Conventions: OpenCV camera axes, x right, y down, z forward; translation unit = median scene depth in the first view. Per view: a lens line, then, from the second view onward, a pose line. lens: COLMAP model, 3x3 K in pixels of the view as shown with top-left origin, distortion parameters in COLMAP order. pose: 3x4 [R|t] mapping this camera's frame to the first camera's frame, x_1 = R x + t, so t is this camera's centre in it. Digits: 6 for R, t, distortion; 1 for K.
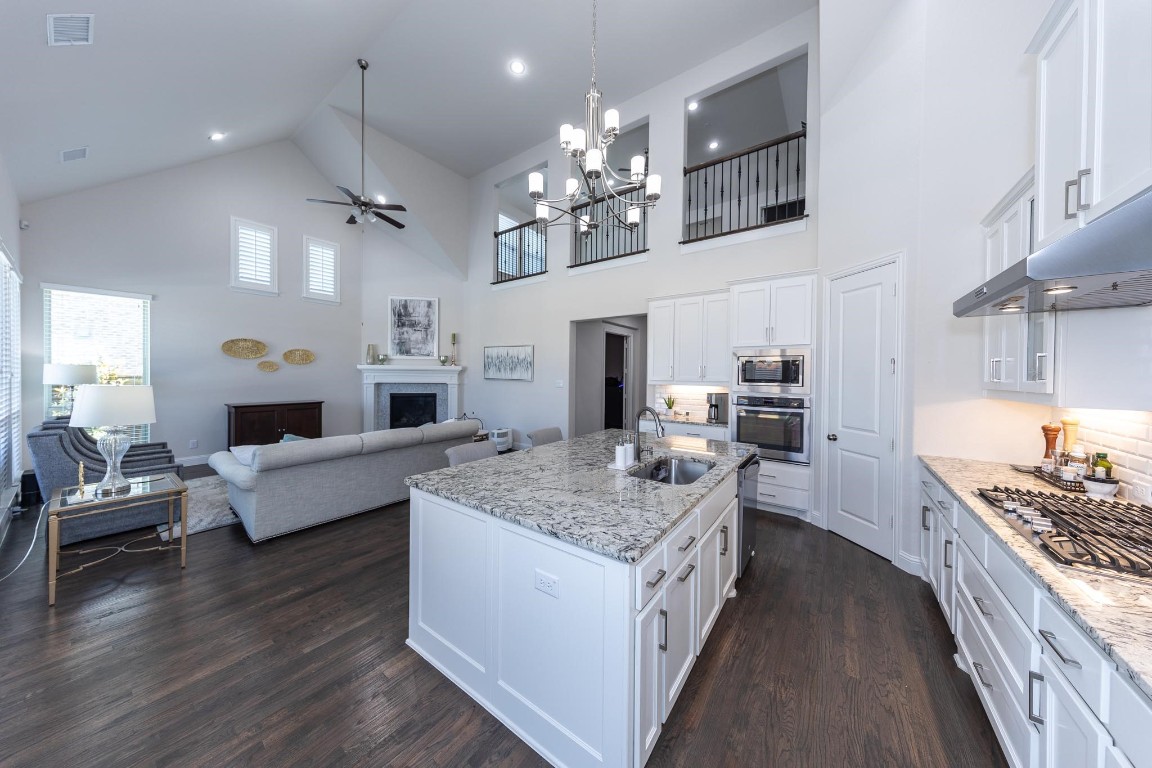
lens RADIAL K [[361.1, 0, 575.6], [0, 361.1, 376.1], [0, 0, 1]] dist [0.006598, -0.000520]
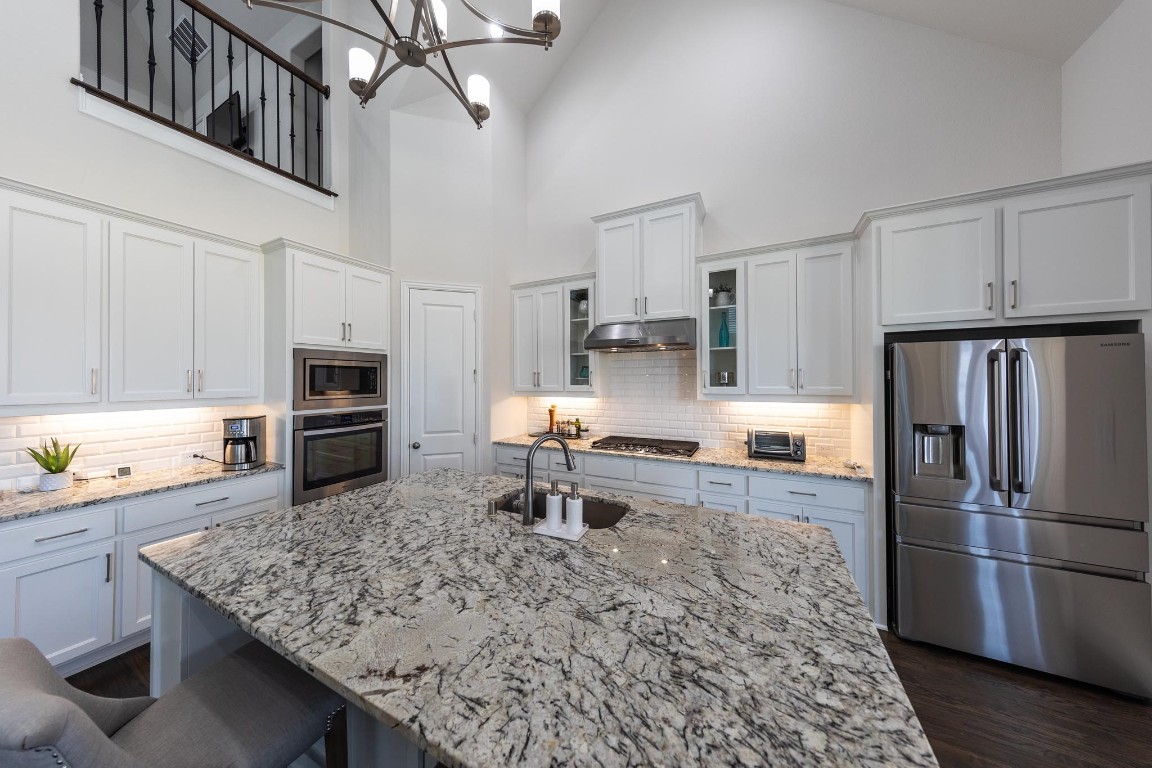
lens RADIAL K [[361.1, 0, 574.1], [0, 361.1, 377.0], [0, 0, 1]] dist [0.006598, -0.000520]
pose [[-0.150484, 0.000472, 0.988612, -0.198034], [0.008443, 0.999964, 0.000808, -0.010492], [-0.988576, 0.008469, -0.150483, 0.416991]]
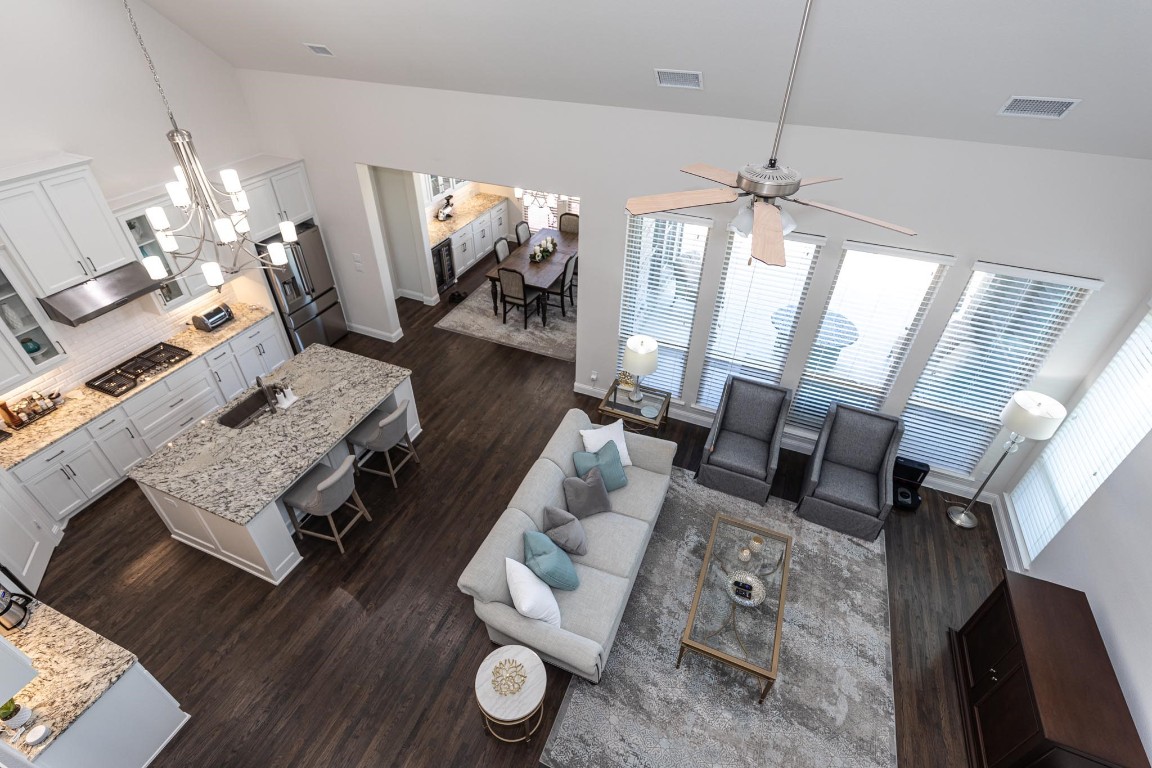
lens RADIAL K [[544.7, 0, 576.0], [0, 544.7, 379.5], [0, 0, 1]] dist [0.004059, 0.000440]
pose [[-0.970827, 0.128969, -0.202142, -0.252733], [-0.022918, 0.789263, 0.613627, -0.535694], [0.238682, 0.600359, -0.763283, 1.218482]]
